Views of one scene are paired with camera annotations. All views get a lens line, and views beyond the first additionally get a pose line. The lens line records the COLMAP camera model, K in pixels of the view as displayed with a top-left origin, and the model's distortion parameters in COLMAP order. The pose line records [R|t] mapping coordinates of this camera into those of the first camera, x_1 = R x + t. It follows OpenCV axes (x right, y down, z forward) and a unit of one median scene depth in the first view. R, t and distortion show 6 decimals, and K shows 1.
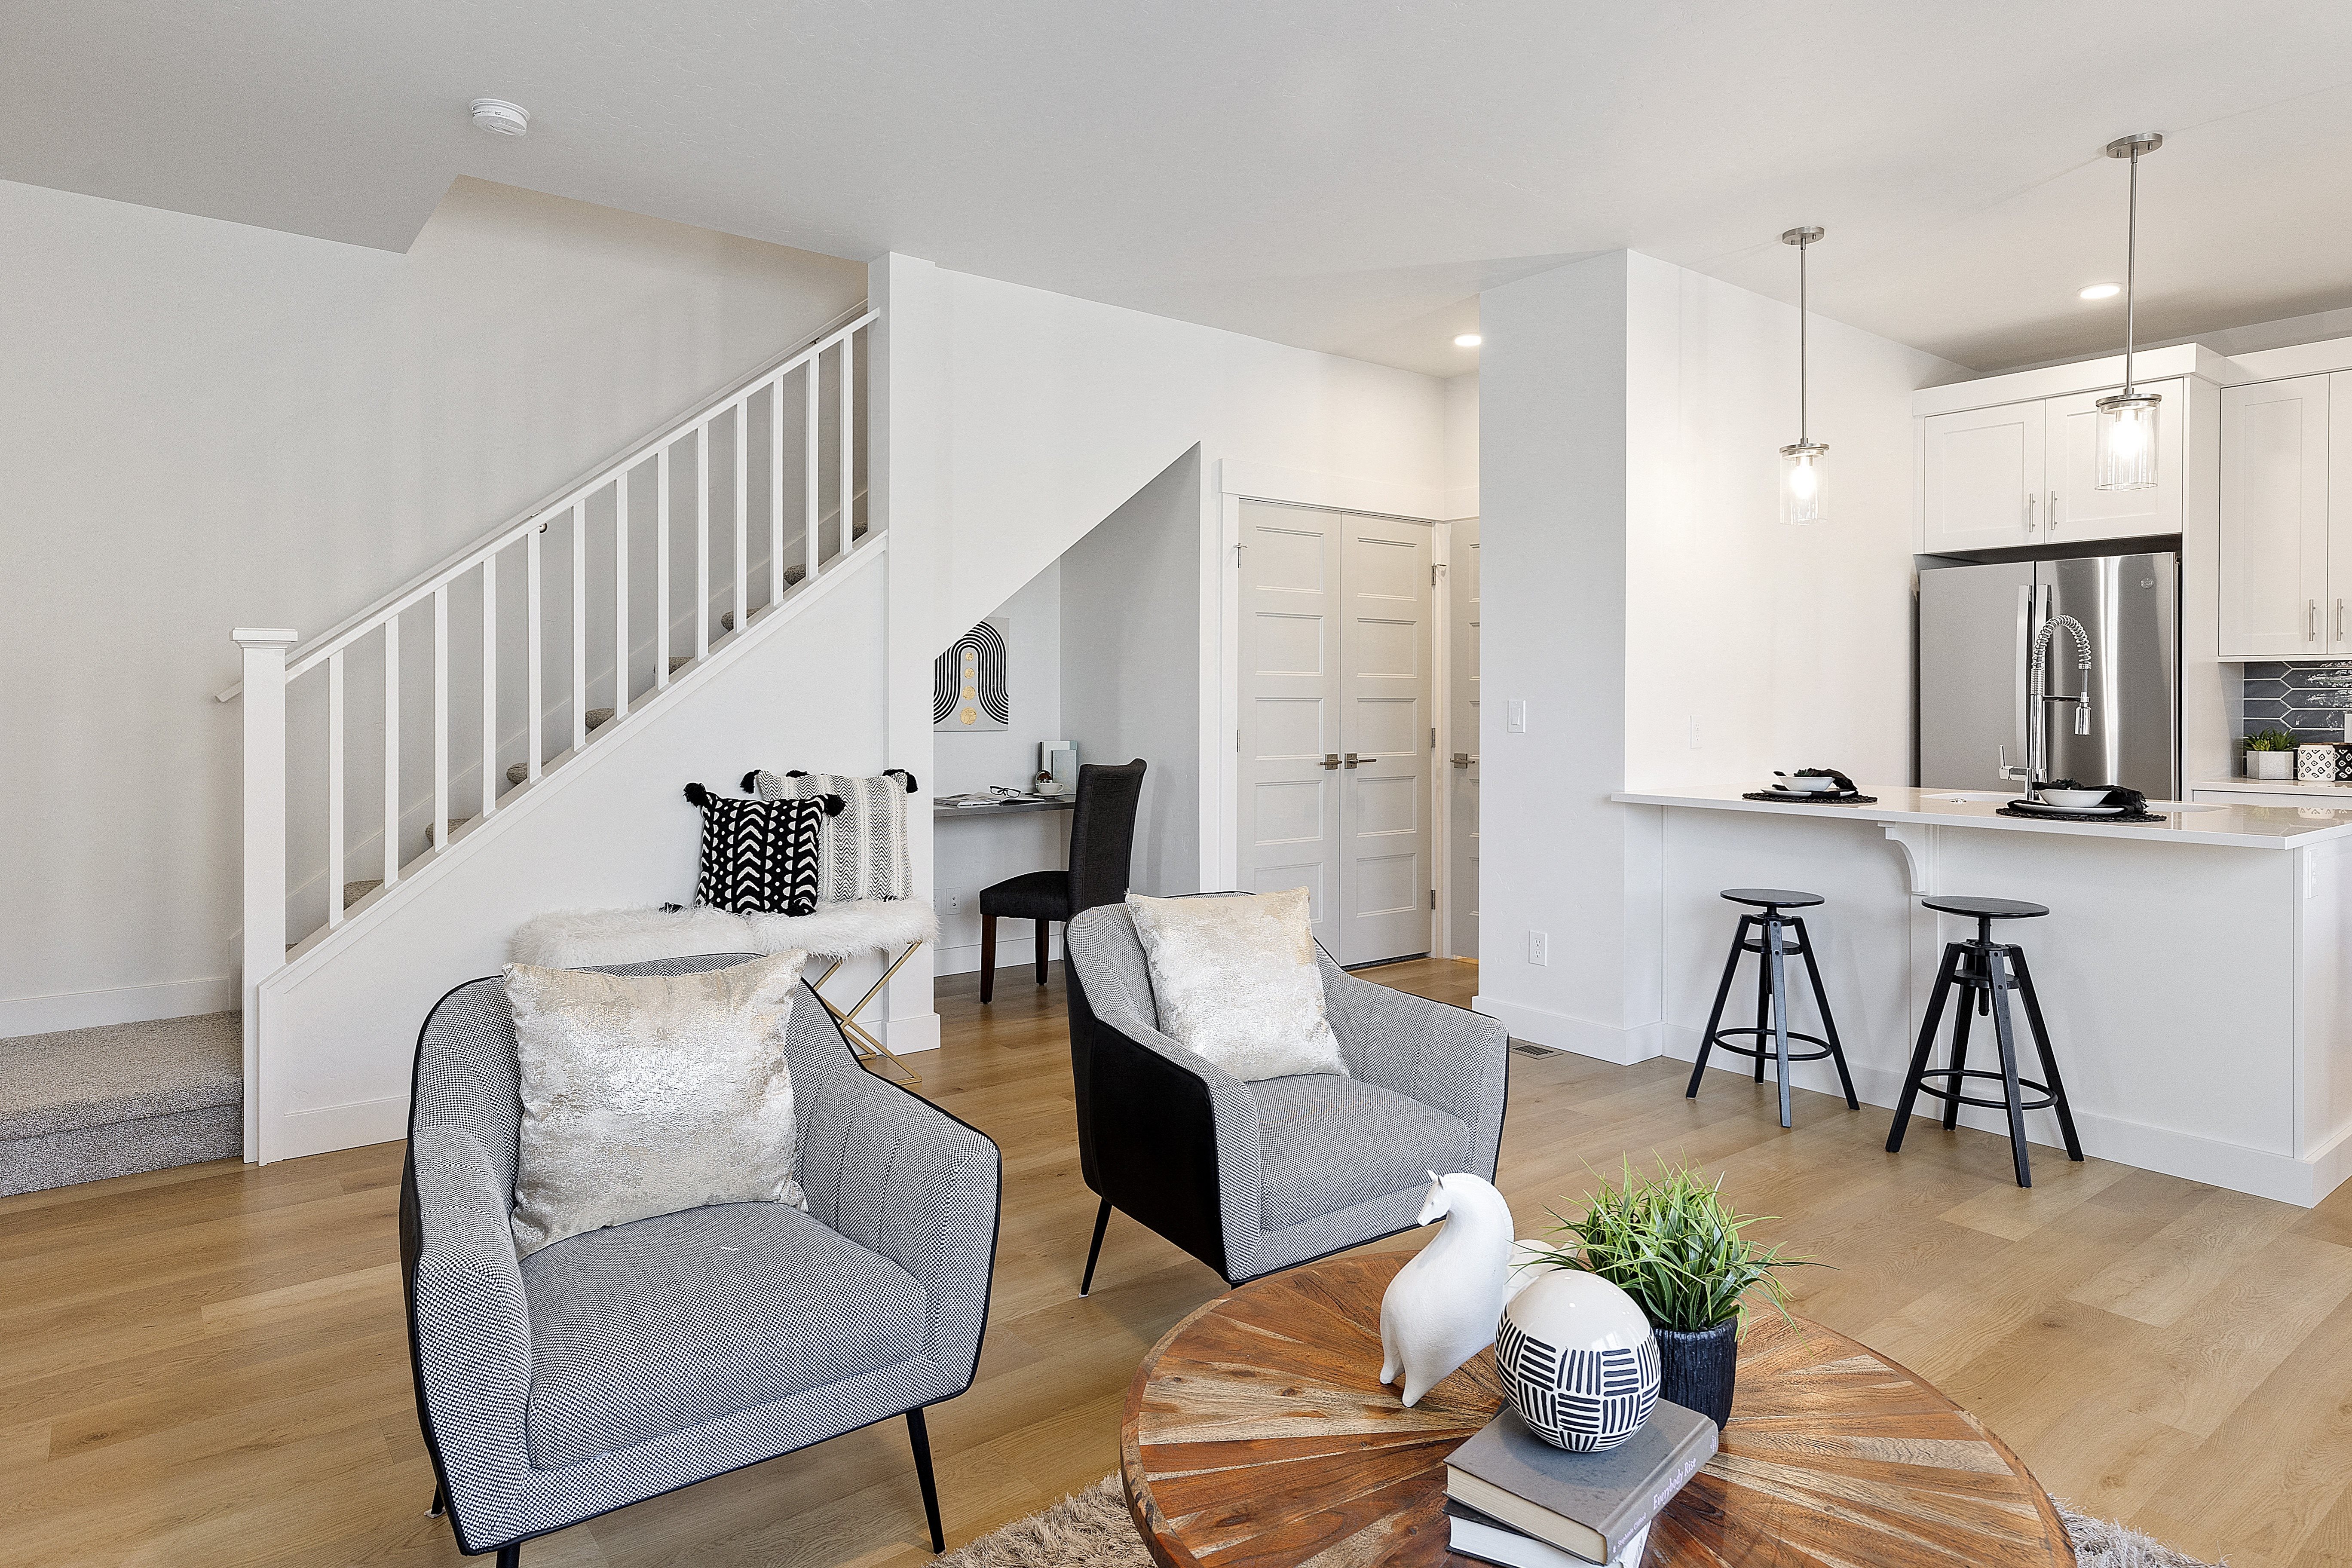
lens RADIAL K [[1371.0, 0, 1175.1], [0, 1371.0, 720.2], [0, 0, 1]] dist [0.007626, 0.001703]
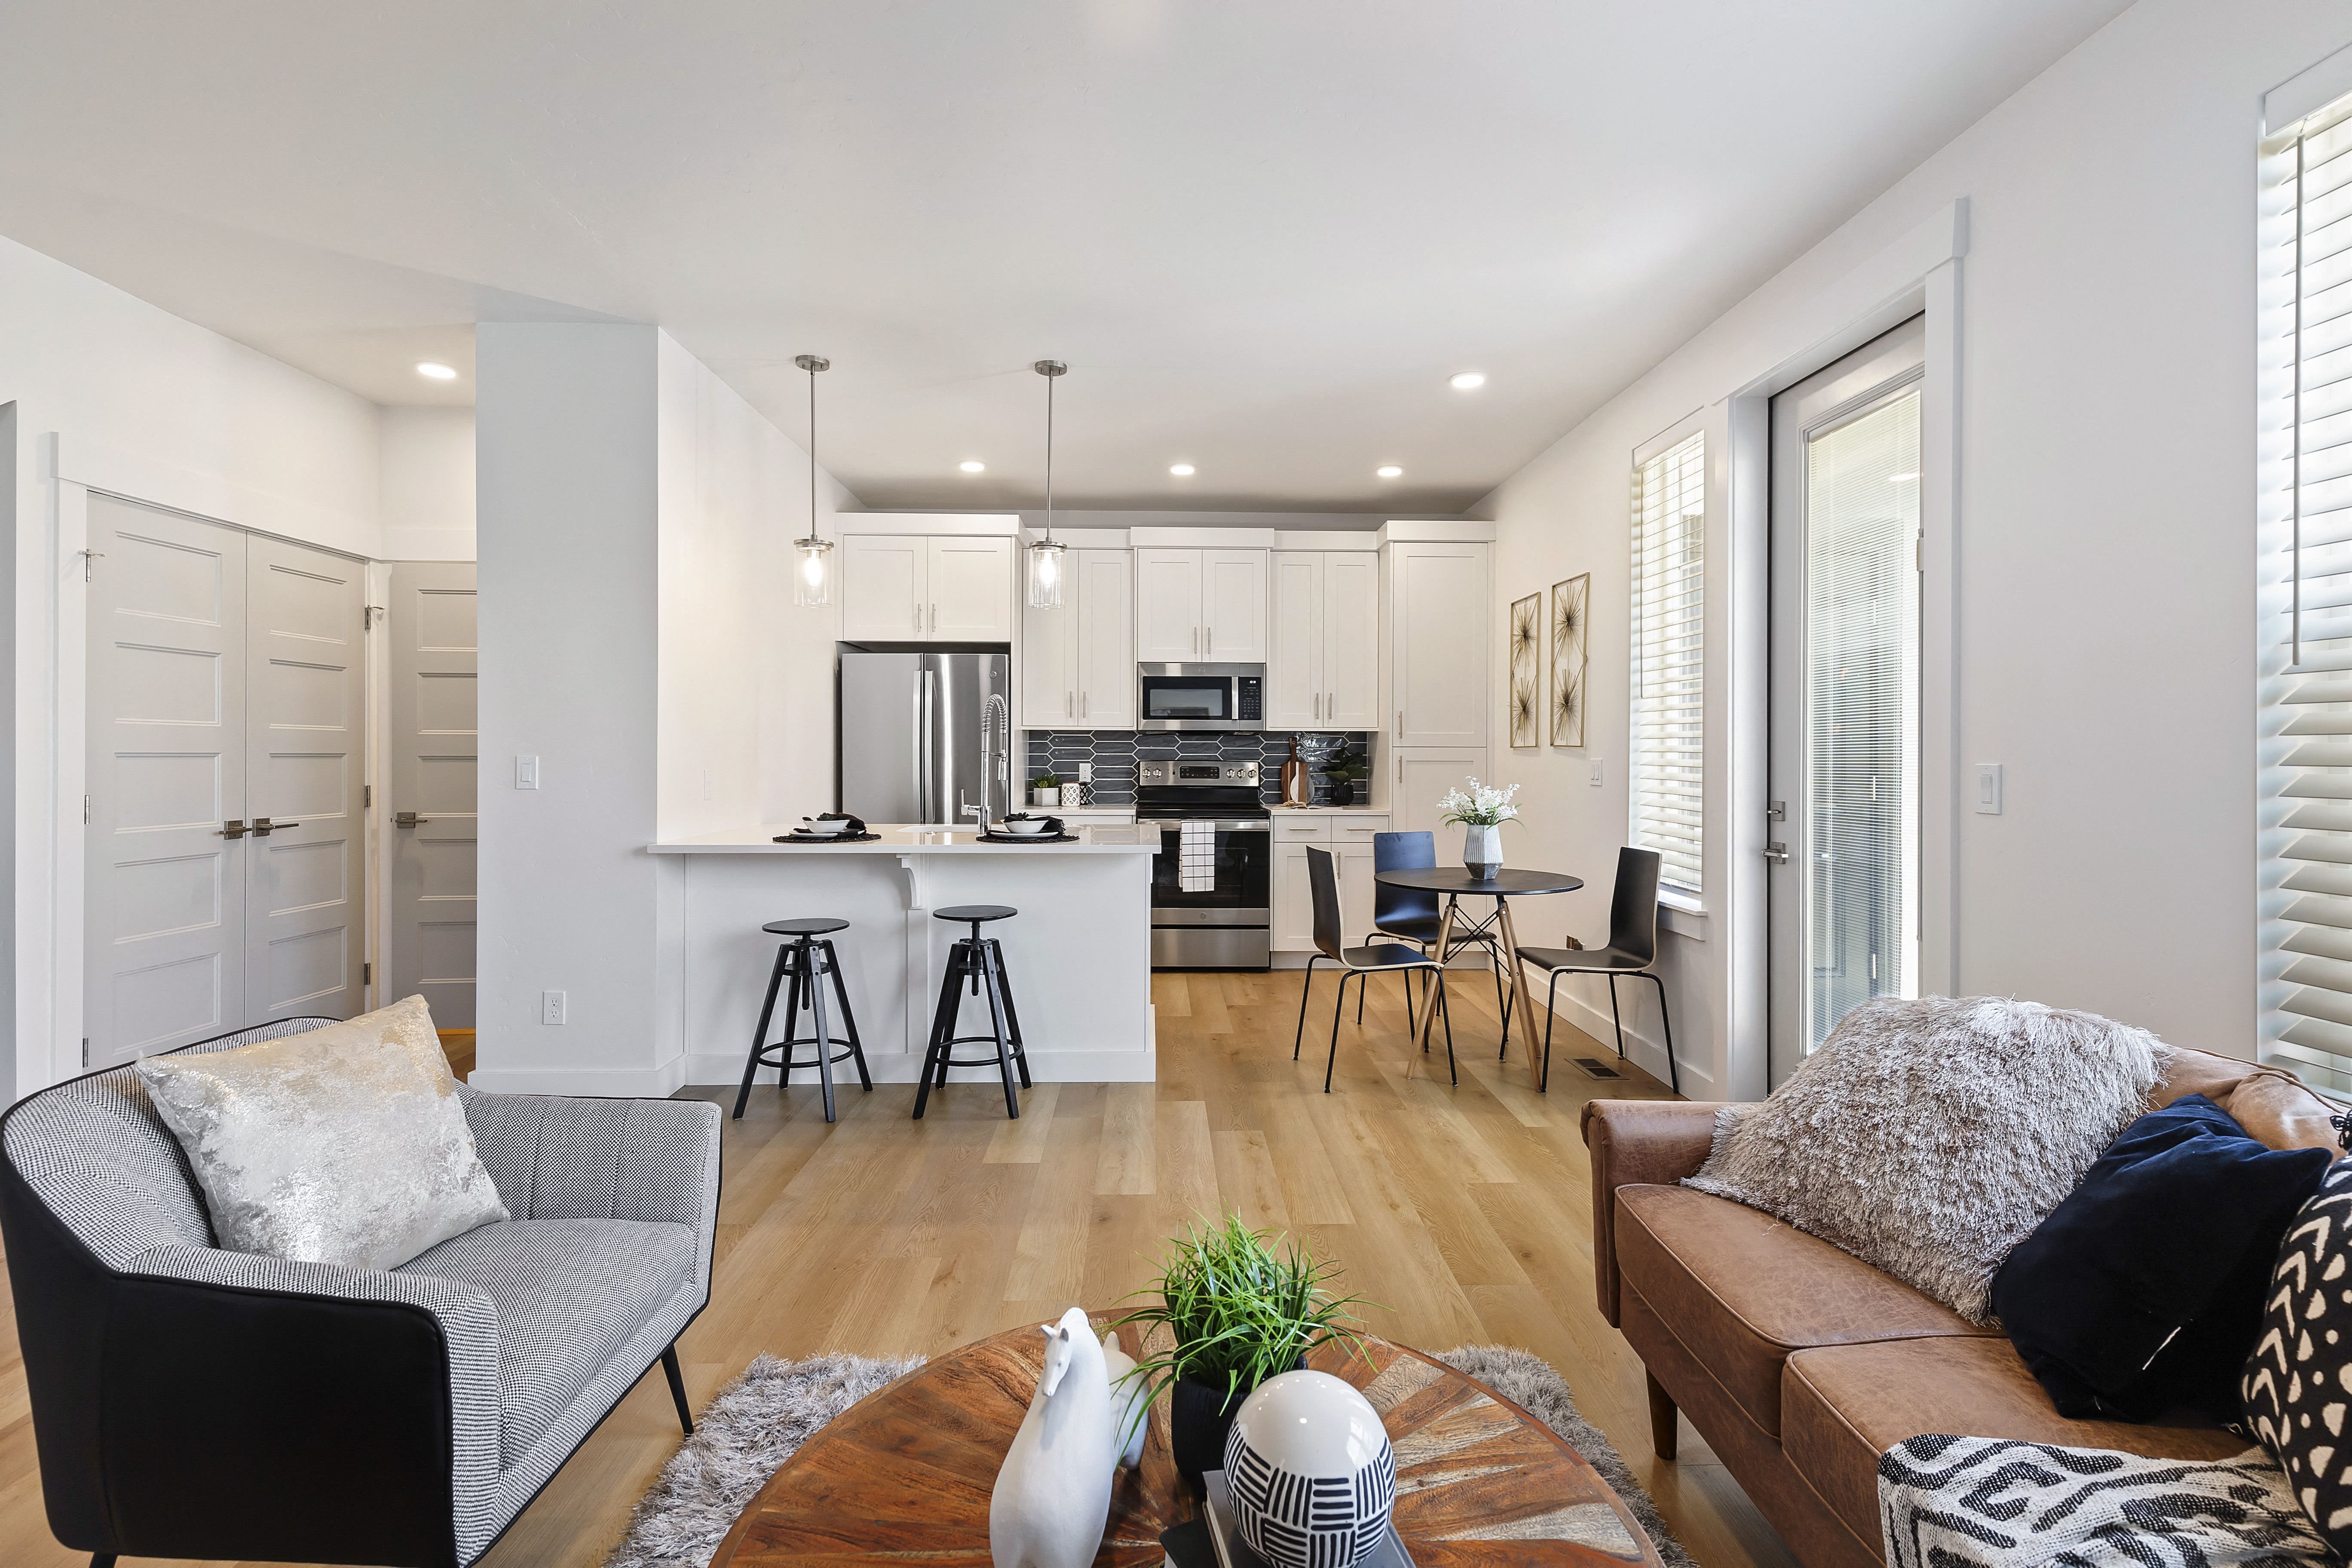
lens RADIAL K [[1072.7, 0, 1183.3], [0, 1072.7, 761.2], [0, 0, 1]] dist [0.006655, -0.000426]
pose [[0.581814, -0.006018, 0.813300, -0.111401], [0.011344, 0.999935, -0.000715, -0.005682], [-0.813243, 0.009642, 0.581844, 0.204900]]
